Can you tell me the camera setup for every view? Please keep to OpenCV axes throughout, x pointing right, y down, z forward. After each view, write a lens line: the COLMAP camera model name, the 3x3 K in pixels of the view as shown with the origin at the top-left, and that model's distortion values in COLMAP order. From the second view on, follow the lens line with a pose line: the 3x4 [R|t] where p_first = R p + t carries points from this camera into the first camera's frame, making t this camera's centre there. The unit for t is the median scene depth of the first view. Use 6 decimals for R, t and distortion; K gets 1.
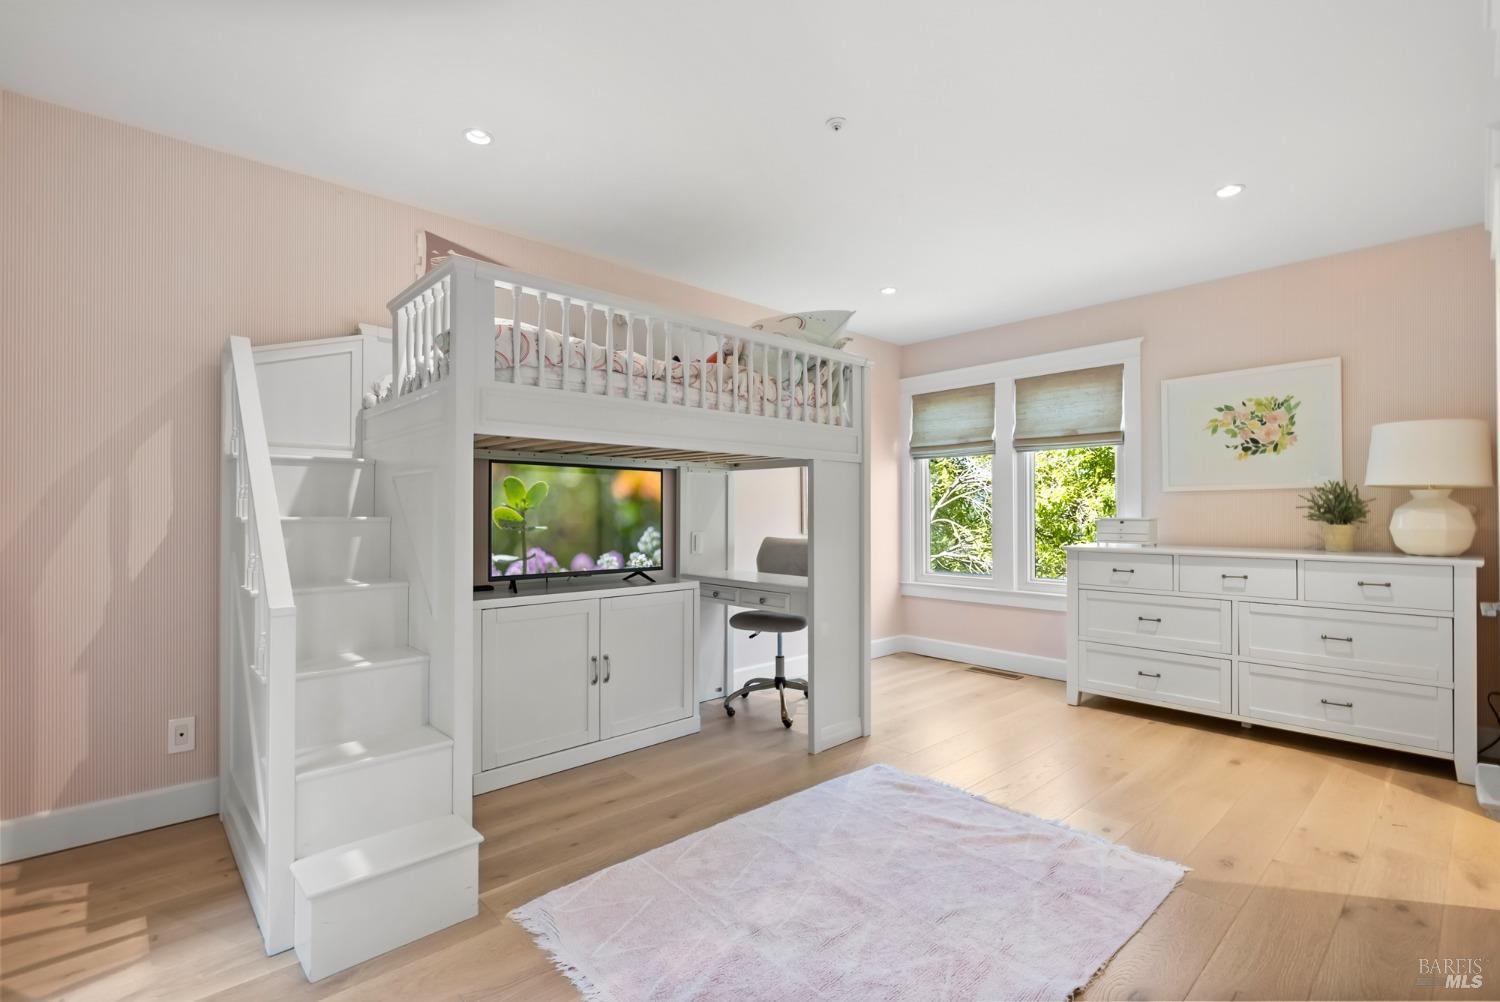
lens RADIAL K [[690.4, 0, 751.3], [0, 690.4, 498.2], [0, 0, 1]] dist [0.003448, 0.000048]
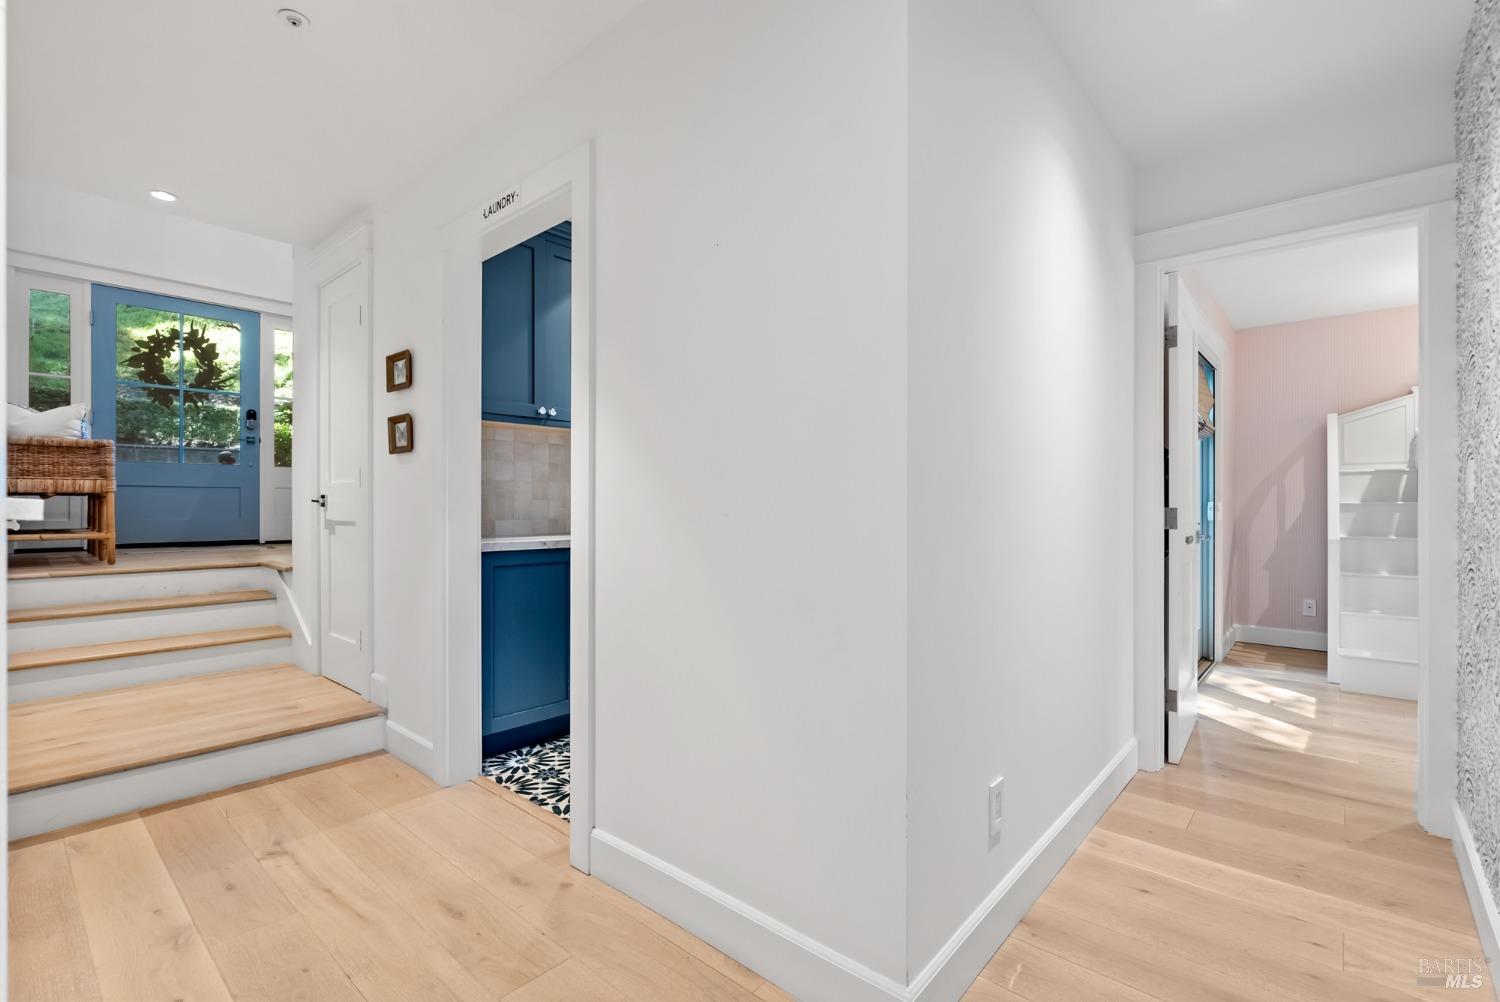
lens RADIAL K [[690.4, 0, 751.3], [0, 690.4, 503.9], [0, 0, 1]] dist [0.003448, 0.000048]
pose [[0.079281, -0.008543, -0.996816, 1.126403], [0.005981, 0.999949, -0.008094, 0.038338], [0.996834, -0.005320, 0.079328, -0.839262]]
